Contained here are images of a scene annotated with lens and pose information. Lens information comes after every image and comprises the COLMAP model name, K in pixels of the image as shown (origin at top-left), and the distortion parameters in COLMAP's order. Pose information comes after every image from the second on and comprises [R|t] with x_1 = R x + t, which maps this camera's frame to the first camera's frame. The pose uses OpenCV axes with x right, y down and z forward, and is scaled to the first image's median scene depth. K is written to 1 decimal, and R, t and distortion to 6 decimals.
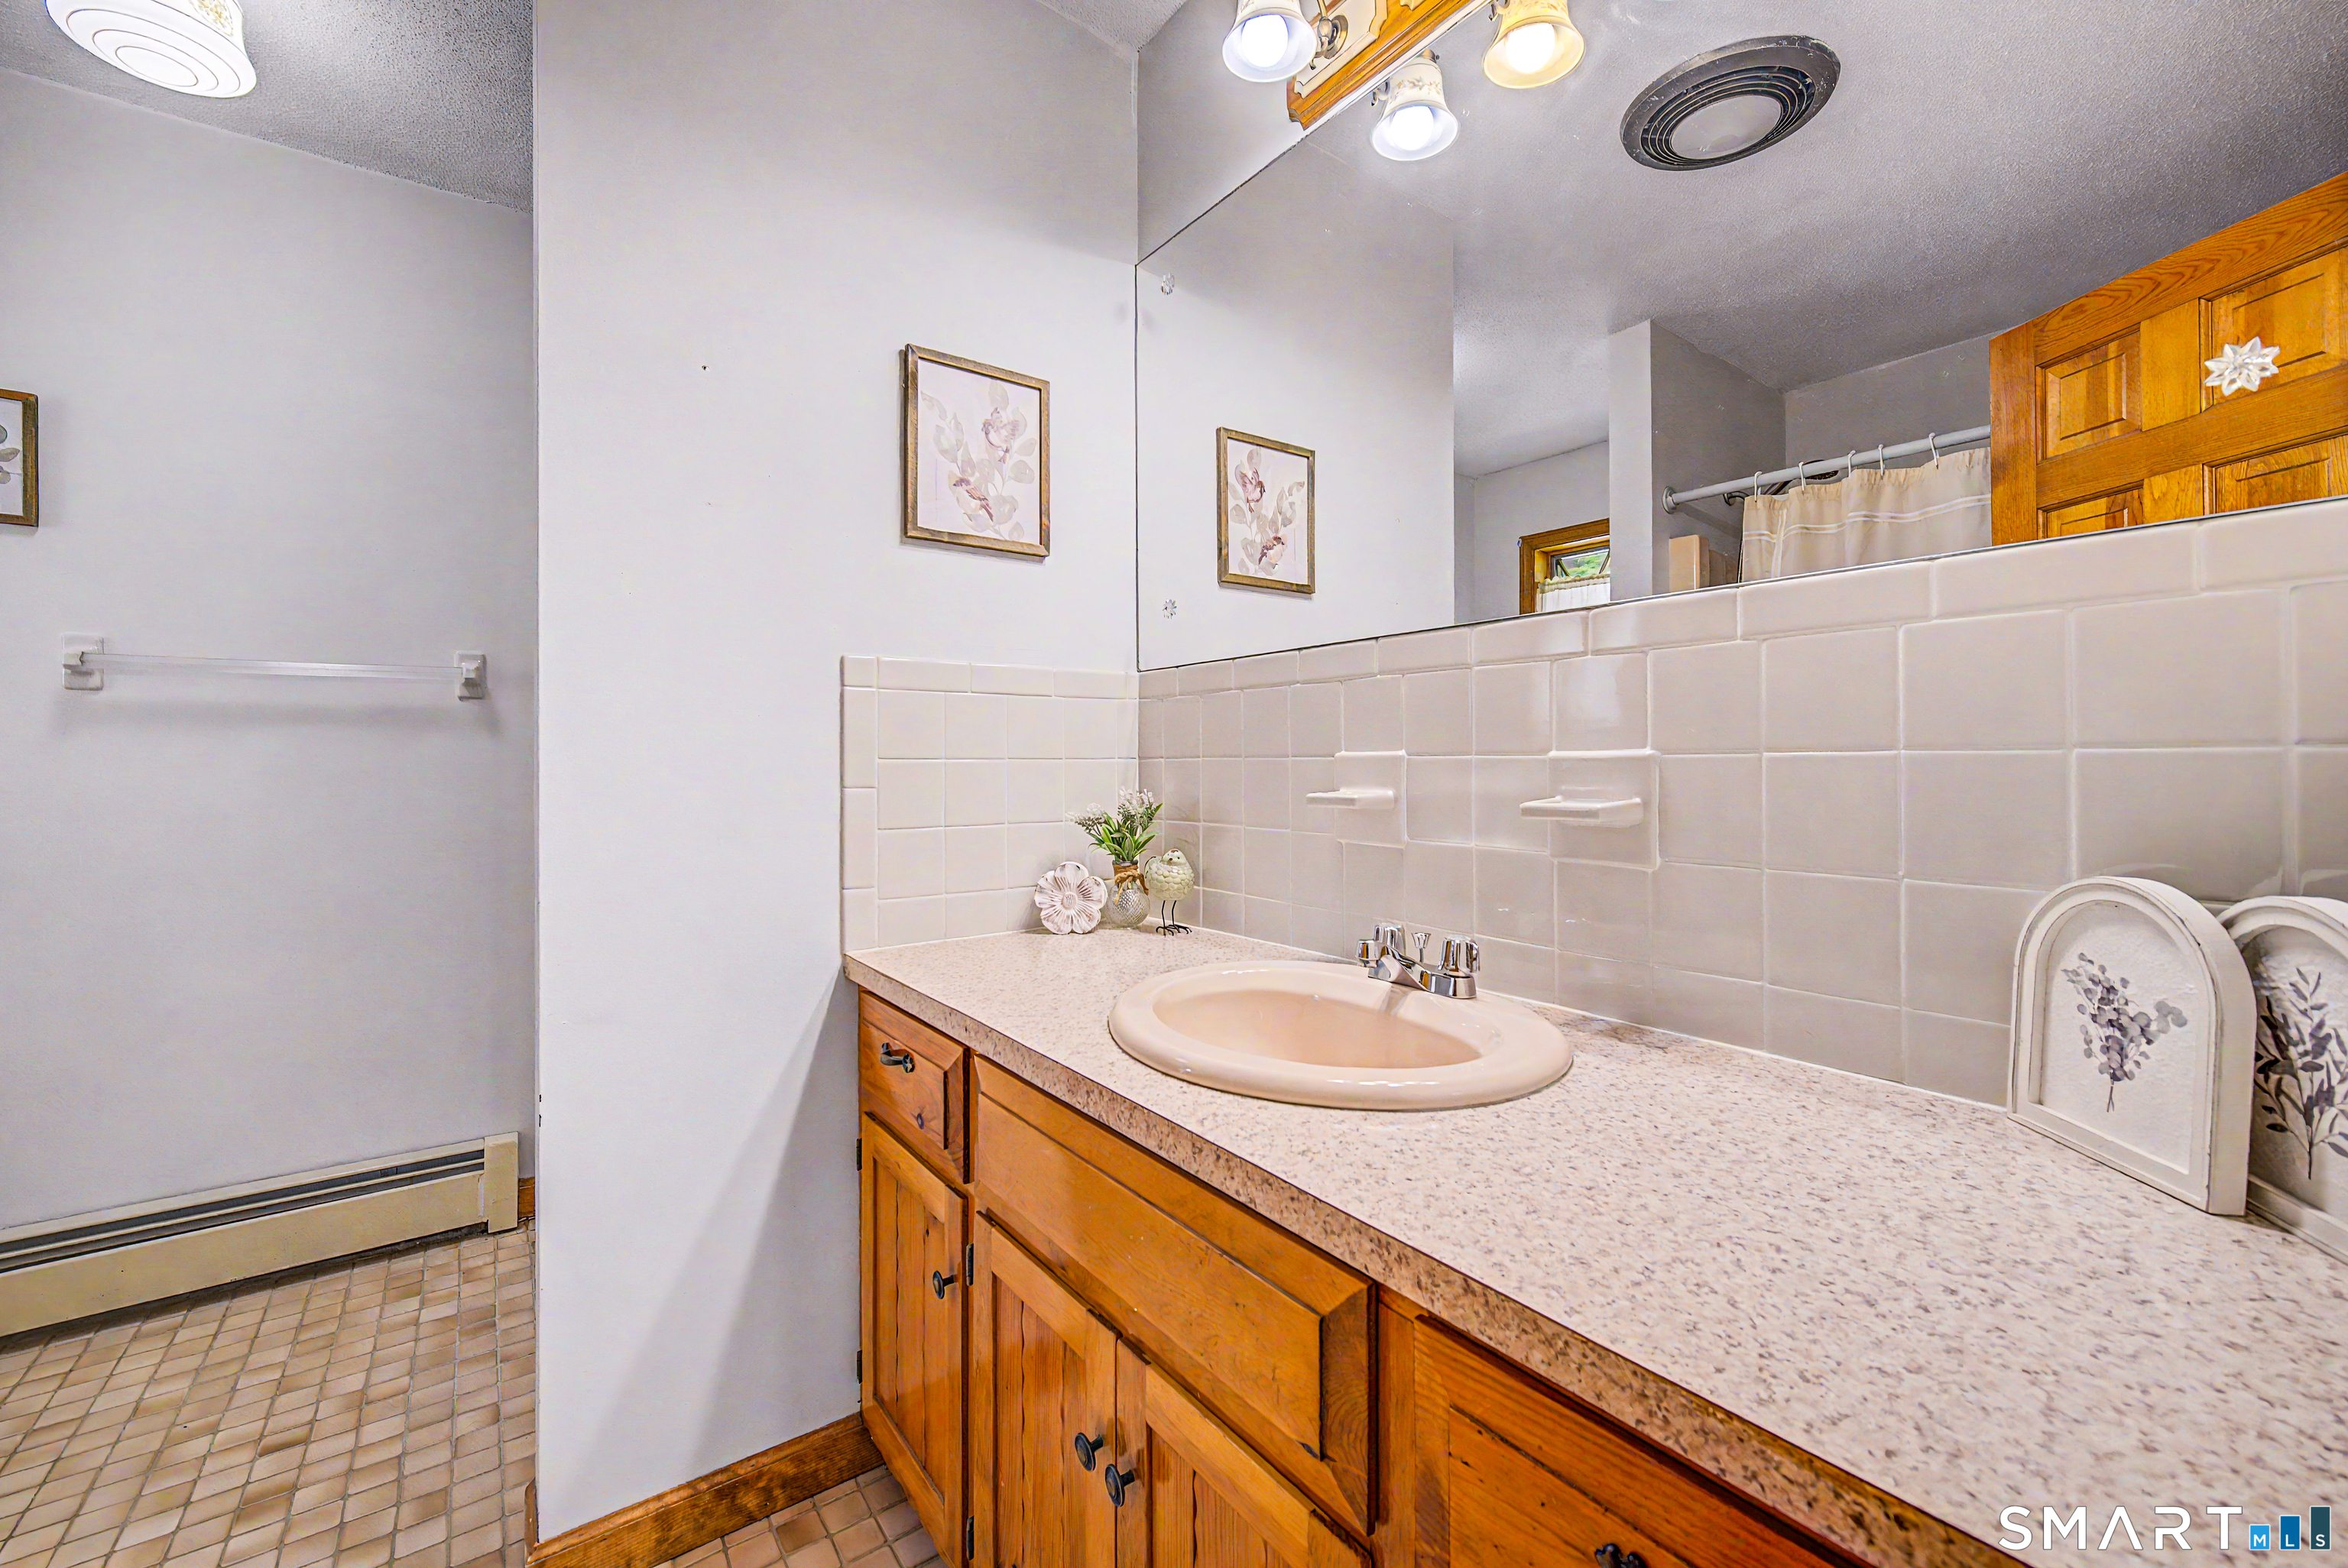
lens RADIAL K [[952.4, 0, 1178.0], [0, 952.4, 763.5], [0, 0, 1]] dist [-0.001323, -0.000048]
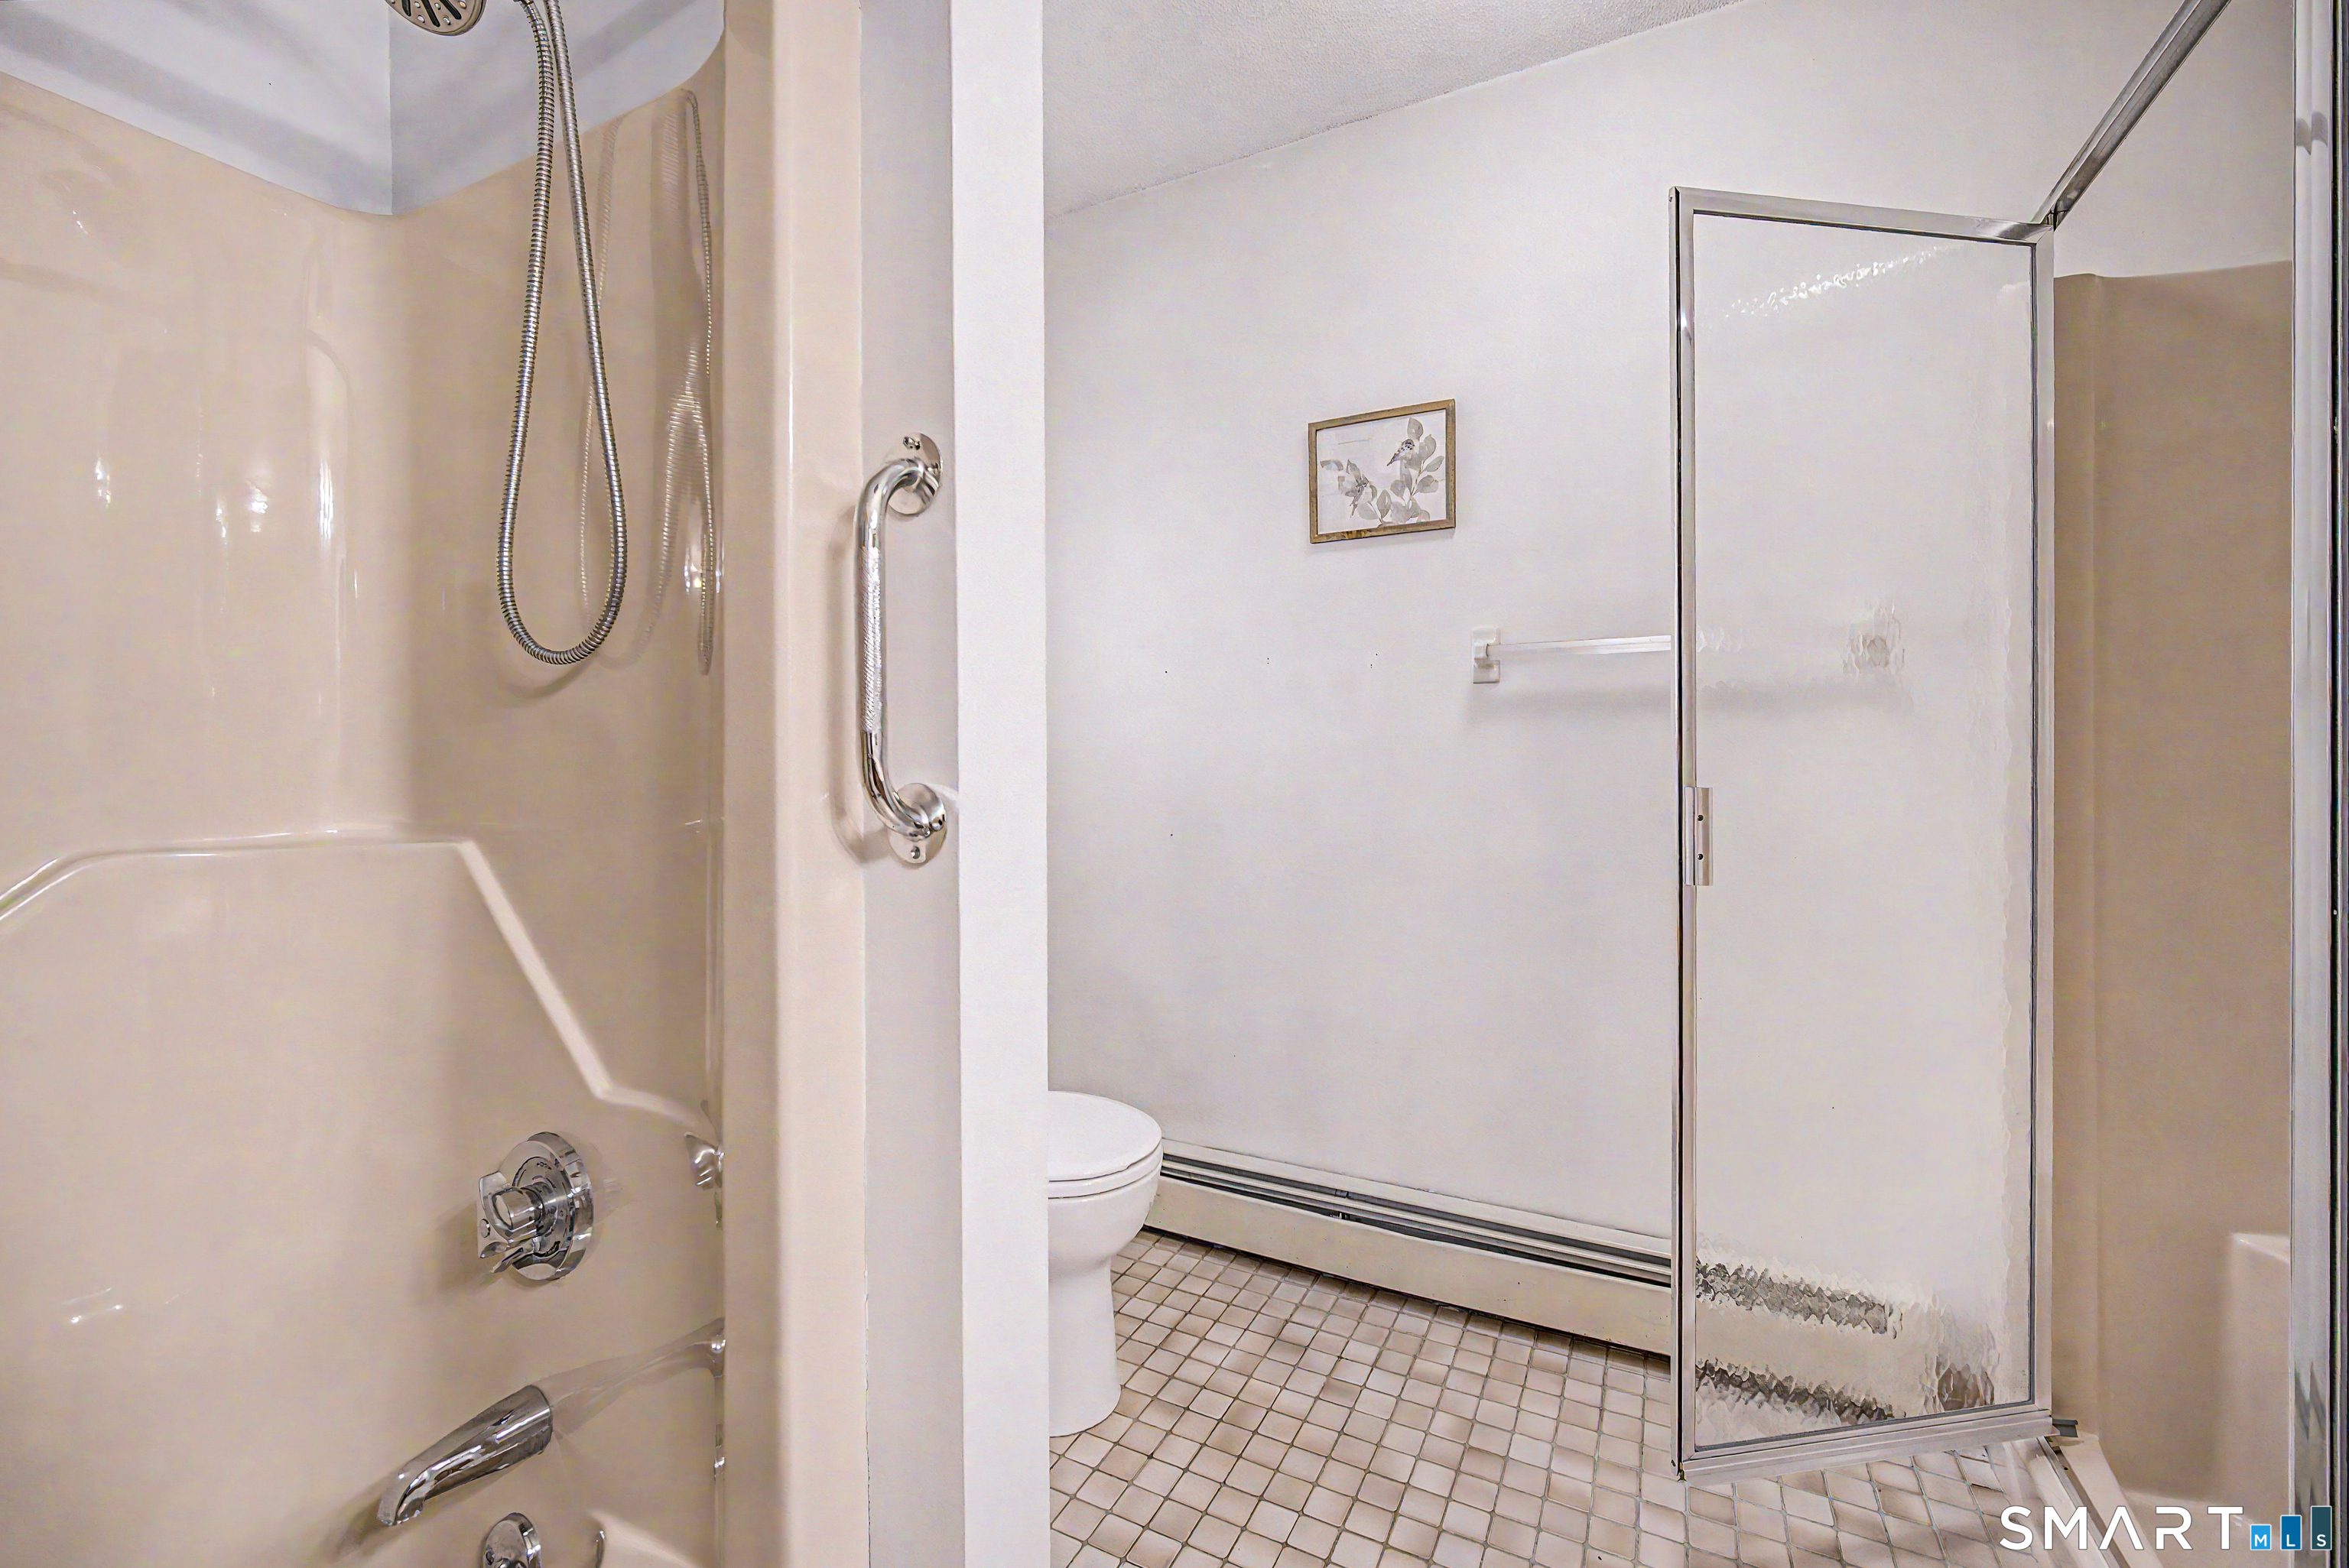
lens RADIAL K [[952.9, 0, 1178.5], [0, 952.9, 763.5], [0, 0, 1]] dist [-0.001323, -0.000048]
pose [[0.453837, 0.007517, -0.891053, -0.404830], [0.002772, 0.999948, 0.009848, -0.003140], [0.891080, -0.006940, 0.453793, 0.254400]]
